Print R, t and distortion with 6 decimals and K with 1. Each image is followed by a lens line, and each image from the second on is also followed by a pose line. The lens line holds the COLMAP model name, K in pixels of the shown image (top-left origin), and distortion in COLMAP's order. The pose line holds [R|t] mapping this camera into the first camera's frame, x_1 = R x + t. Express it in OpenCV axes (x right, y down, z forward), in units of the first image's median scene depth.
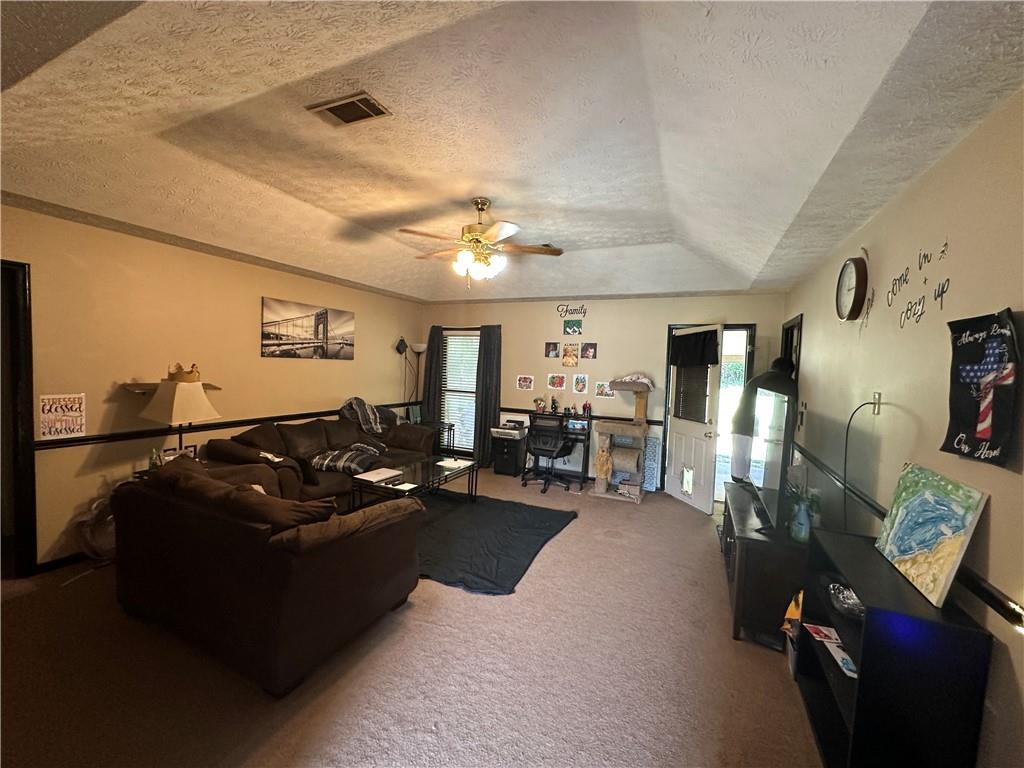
lens RADIAL K [[409.2, 0, 514.4], [0, 409.2, 385.0], [0, 0, 1]] dist [-0.002451, 0.000552]
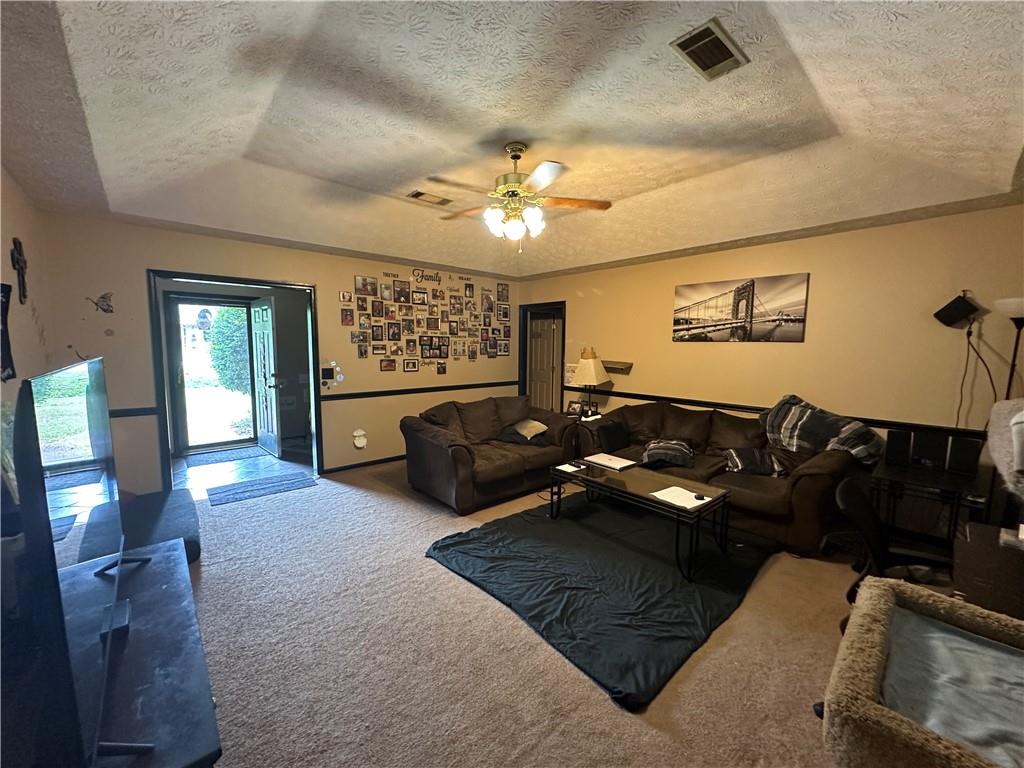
lens RADIAL K [[409.2, 0, 514.6], [0, 409.2, 385.1], [0, 0, 1]] dist [-0.002451, 0.000552]
pose [[-0.402252, 0.054947, -0.913879, 0.513995], [-0.066848, 0.993770, 0.089174, -0.020436], [0.913085, 0.096961, -0.396073, 0.971827]]
